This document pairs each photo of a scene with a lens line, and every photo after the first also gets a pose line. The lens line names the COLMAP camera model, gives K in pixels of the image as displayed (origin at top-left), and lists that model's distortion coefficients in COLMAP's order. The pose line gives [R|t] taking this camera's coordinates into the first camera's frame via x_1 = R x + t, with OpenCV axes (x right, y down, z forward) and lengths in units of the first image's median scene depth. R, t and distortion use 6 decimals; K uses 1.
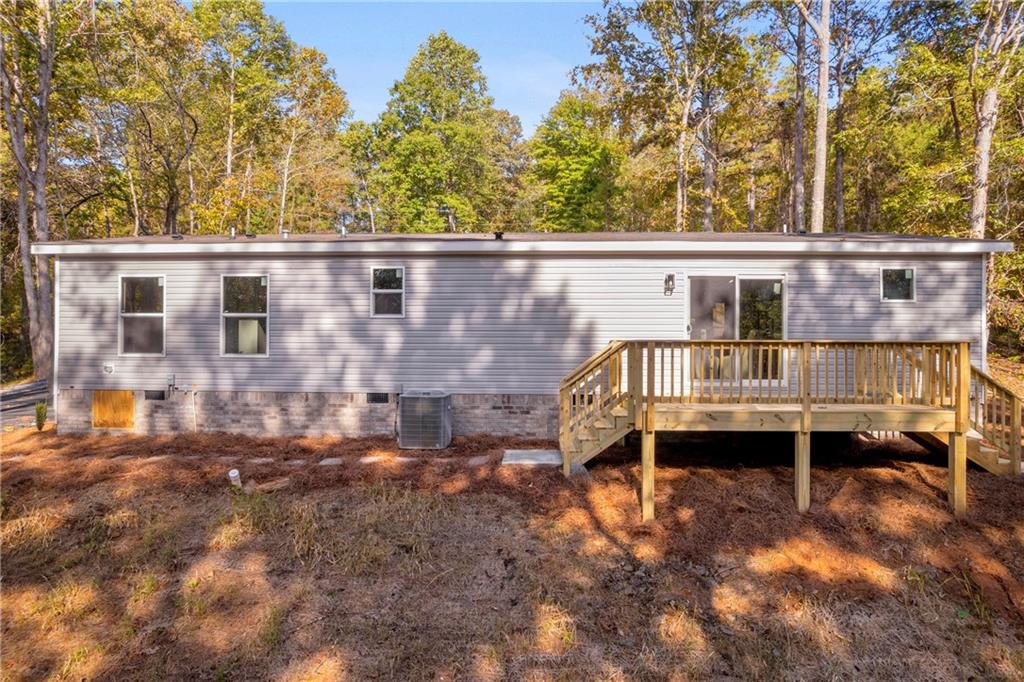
lens RADIAL K [[685.4, 0, 512.0], [0, 685.4, 341.0], [0, 0, 1]] dist [-0.006597, 0.001471]
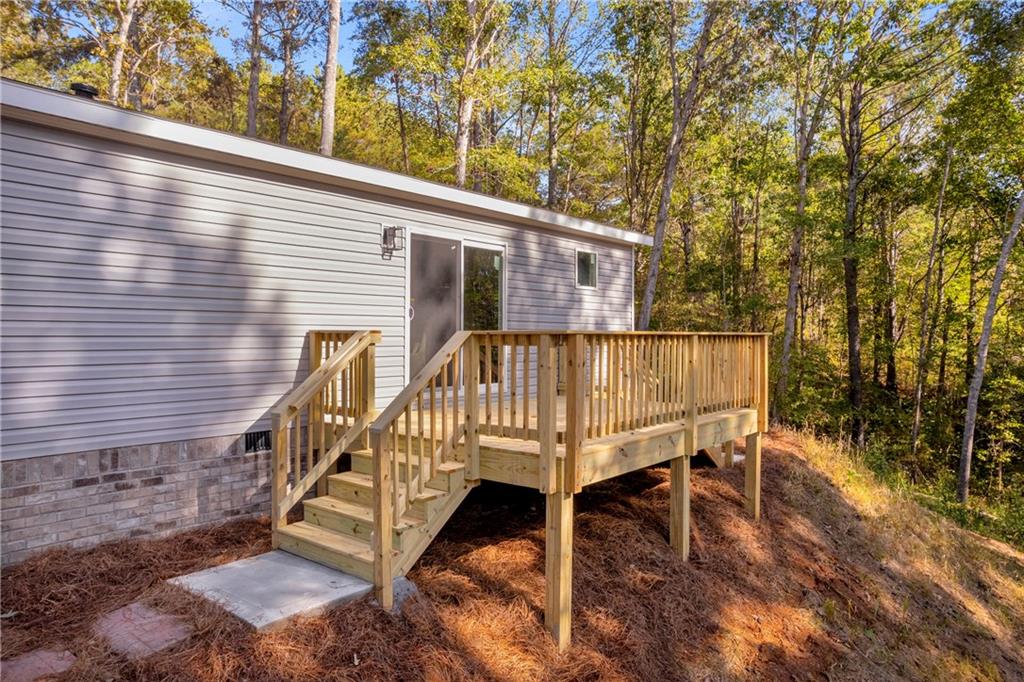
lens RADIAL K [[685.4, 0, 512.0], [0, 685.4, 341.0], [0, 0, 1]] dist [-0.006597, 0.001471]
pose [[0.599411, -0.009744, 0.800382, -0.213936], [-0.007606, 0.999811, 0.017868, -0.003749], [-0.800406, -0.016798, 0.599224, 0.529180]]
